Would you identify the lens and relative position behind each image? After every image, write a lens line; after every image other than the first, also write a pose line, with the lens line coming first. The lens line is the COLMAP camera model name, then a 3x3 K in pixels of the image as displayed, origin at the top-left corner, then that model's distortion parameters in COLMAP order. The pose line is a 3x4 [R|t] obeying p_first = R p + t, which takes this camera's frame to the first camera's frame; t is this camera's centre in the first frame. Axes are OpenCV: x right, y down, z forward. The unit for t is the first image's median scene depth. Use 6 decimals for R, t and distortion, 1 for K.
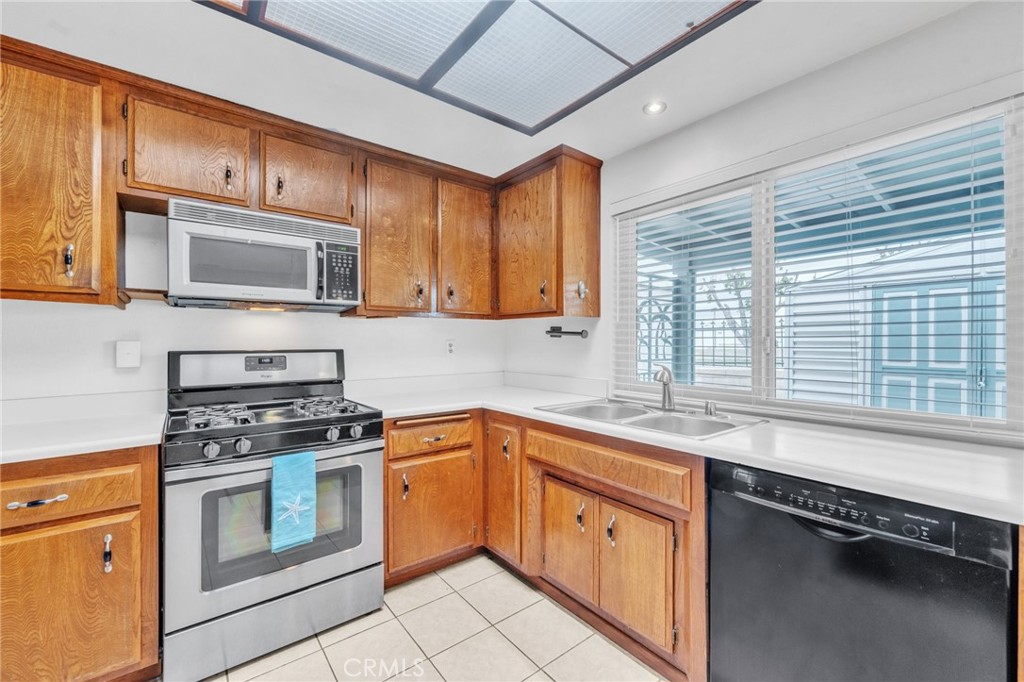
lens RADIAL K [[407.1, 0, 533.2], [0, 407.1, 340.5], [0, 0, 1]] dist [-0.002781, -0.000197]
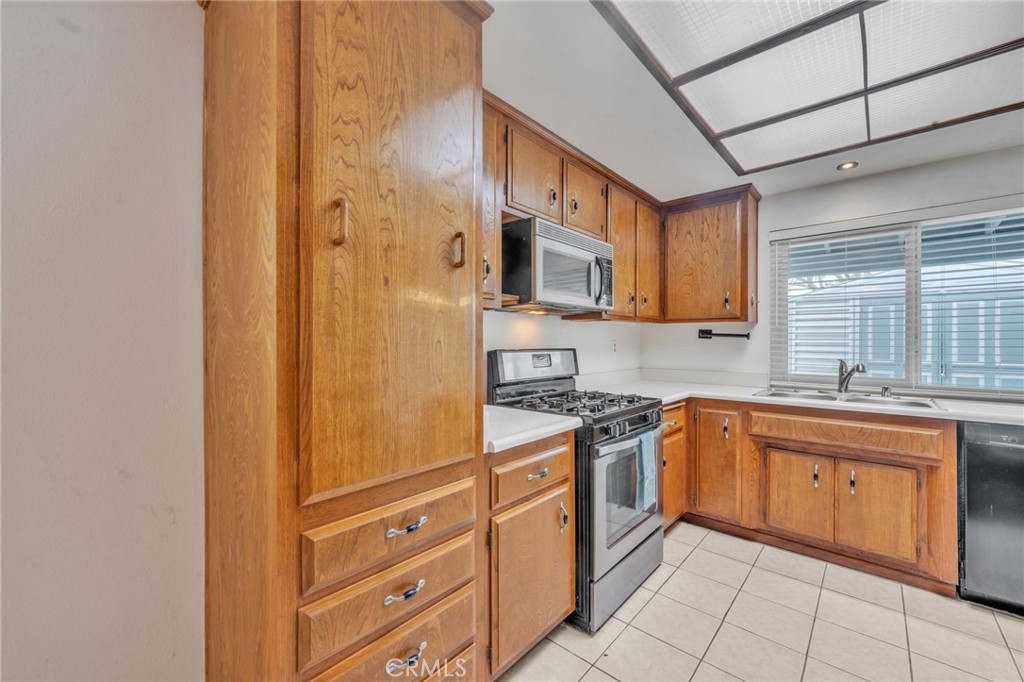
lens RADIAL K [[407.1, 0, 521.4], [0, 407.1, 342.2], [0, 0, 1]] dist [-0.002781, -0.000197]
pose [[0.984363, 0.002962, 0.176125, -0.927621], [-0.003193, 0.999994, 0.001027, 0.004304], [-0.176121, -0.001573, 0.984367, -0.107943]]
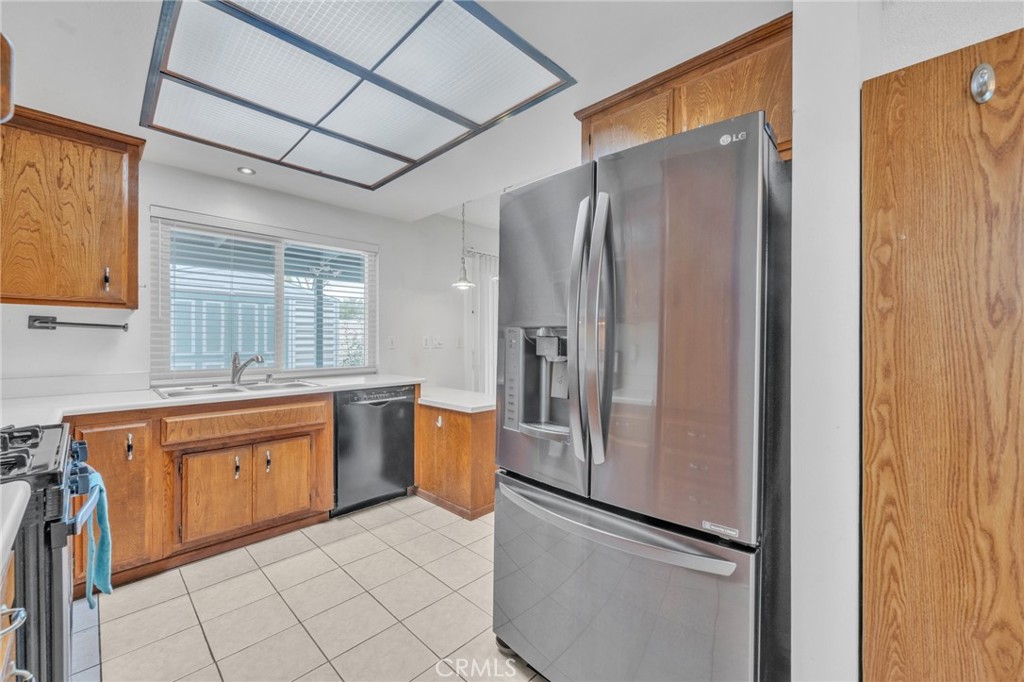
lens RADIAL K [[407.1, 0, 517.2], [0, 407.1, 338.8], [0, 0, 1]] dist [-0.002781, -0.000197]
pose [[-0.133787, -0.001983, 0.991008, -1.167914], [-0.007037, 0.999975, 0.001051, 0.004831], [-0.990985, -0.006833, -0.133797, 0.240362]]
